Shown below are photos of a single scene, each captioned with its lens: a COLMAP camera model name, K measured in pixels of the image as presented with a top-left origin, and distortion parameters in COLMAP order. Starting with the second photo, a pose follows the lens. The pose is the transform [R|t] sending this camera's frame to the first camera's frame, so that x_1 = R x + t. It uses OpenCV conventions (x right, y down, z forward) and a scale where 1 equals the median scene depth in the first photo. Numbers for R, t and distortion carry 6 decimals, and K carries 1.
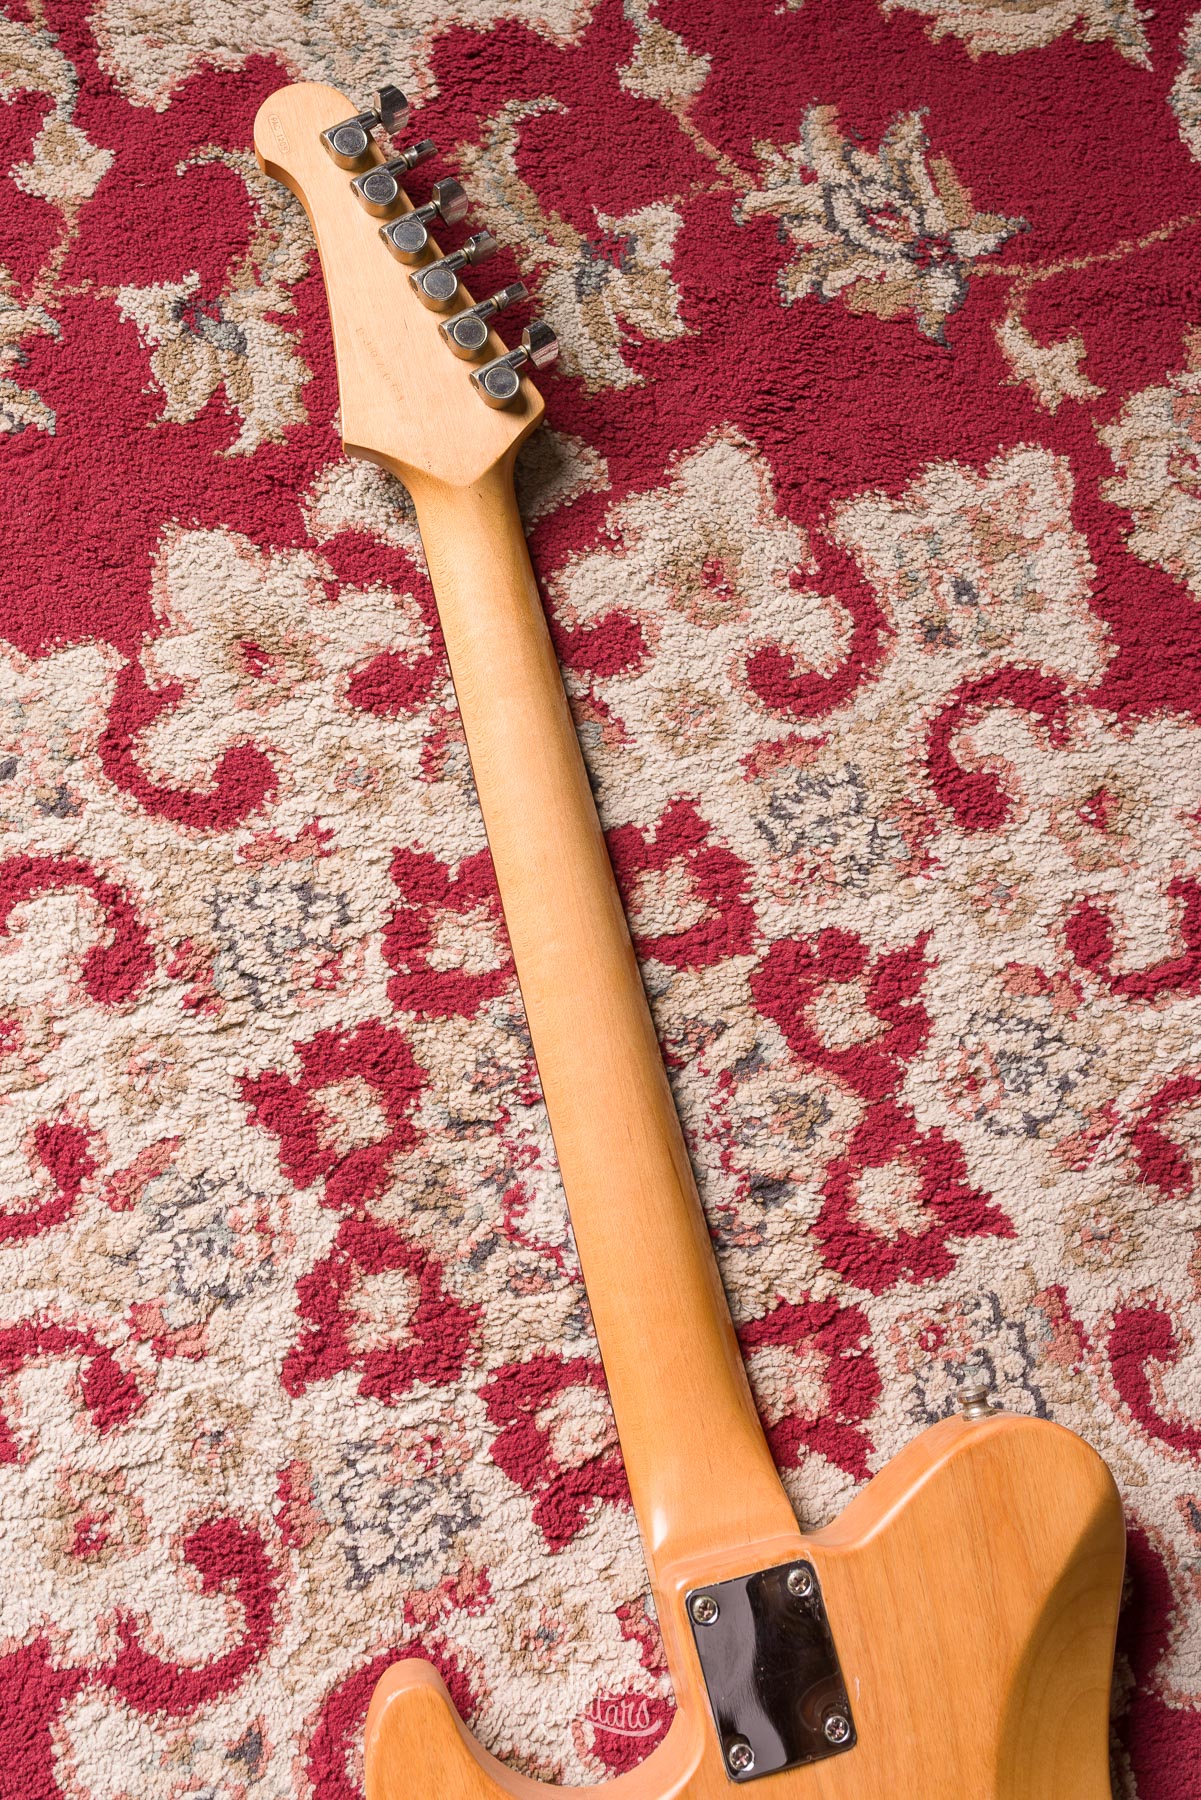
lens RADIAL K [[1823.2, 0, 505.6], [0, 1823.2, 796.0], [0, 0, 1]] dist [-0.000684, 0.002792]
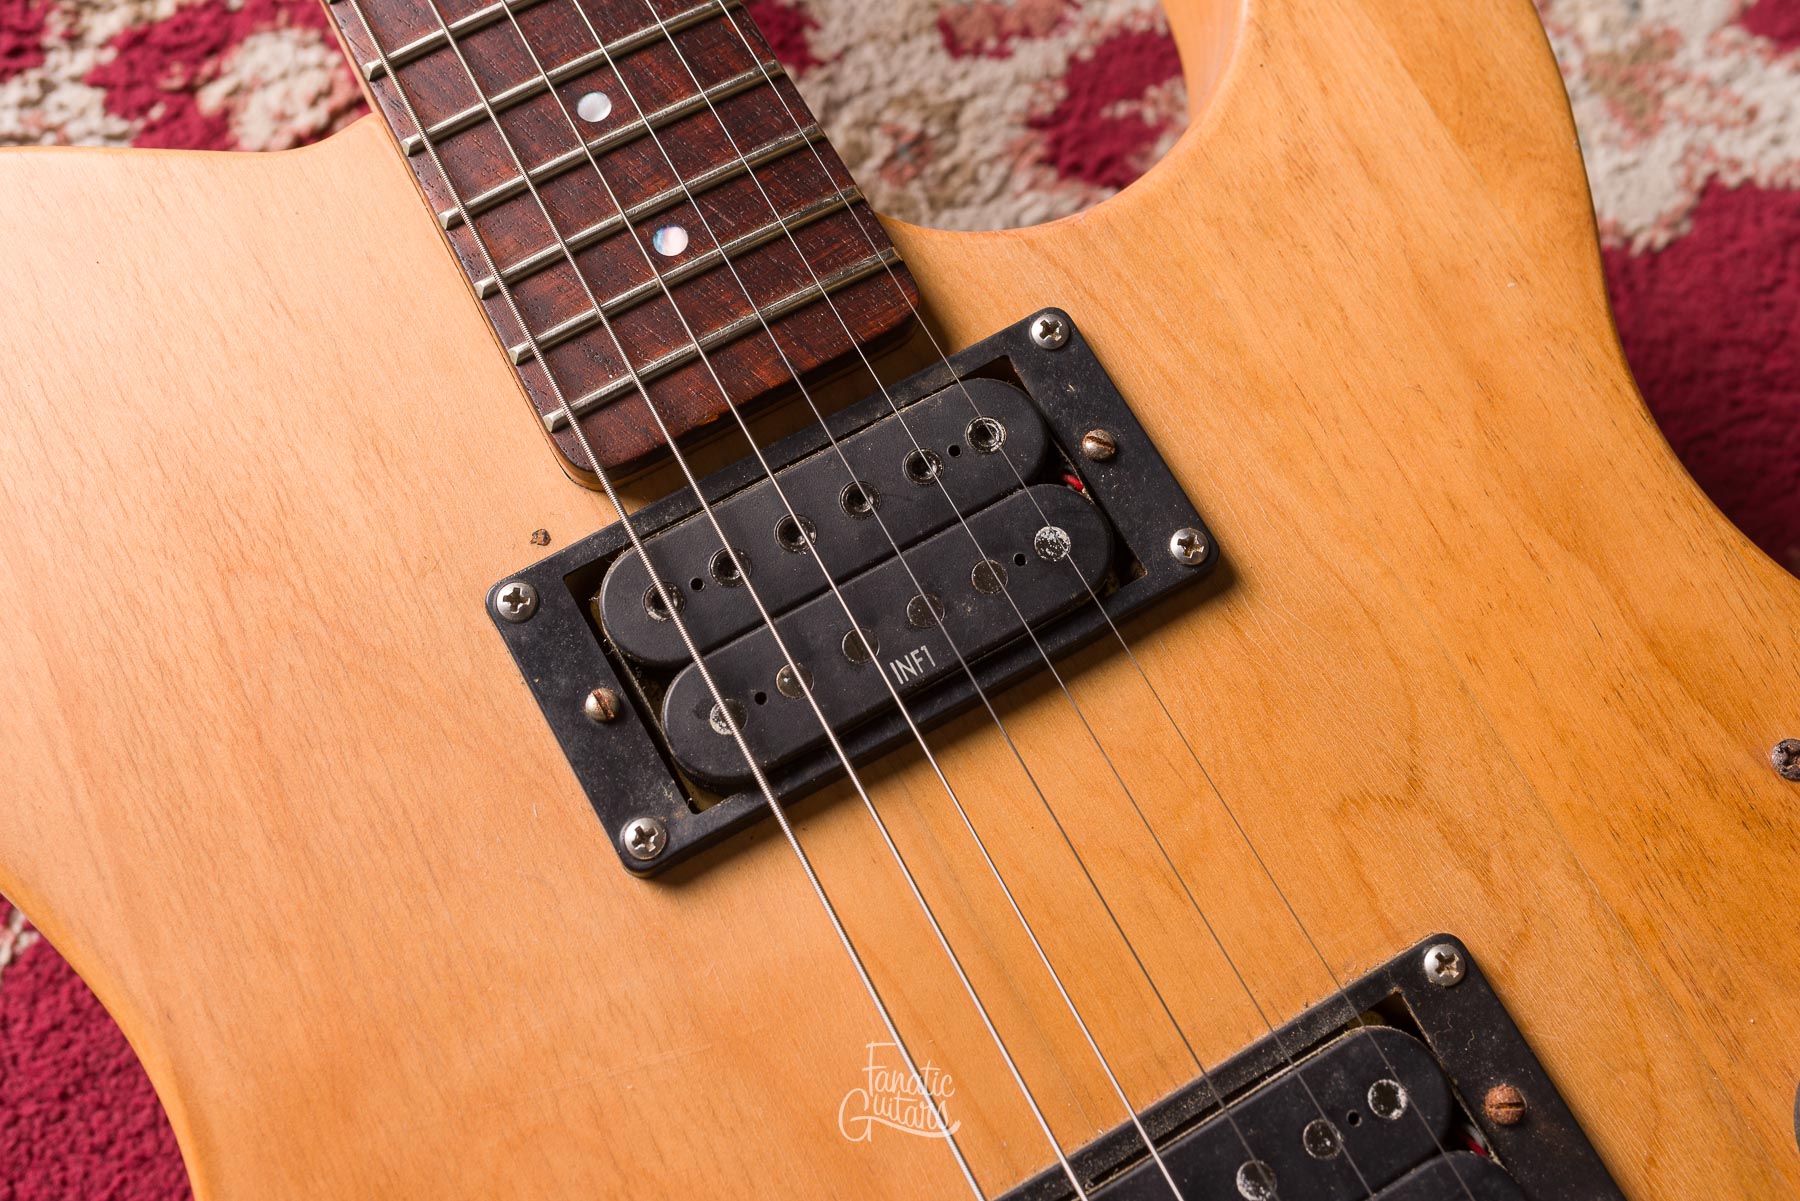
lens RADIAL K [[1815.6, 0, 900.7], [0, 1815.6, 598.5], [0, 0, 1]] dist [0.002341, 0.004121]
pose [[0.962769, -0.259090, 0.077124, 0.129161], [0.264530, 0.961730, -0.071404, 0.541421], [-0.055672, 0.089147, 0.994461, 0.428437]]
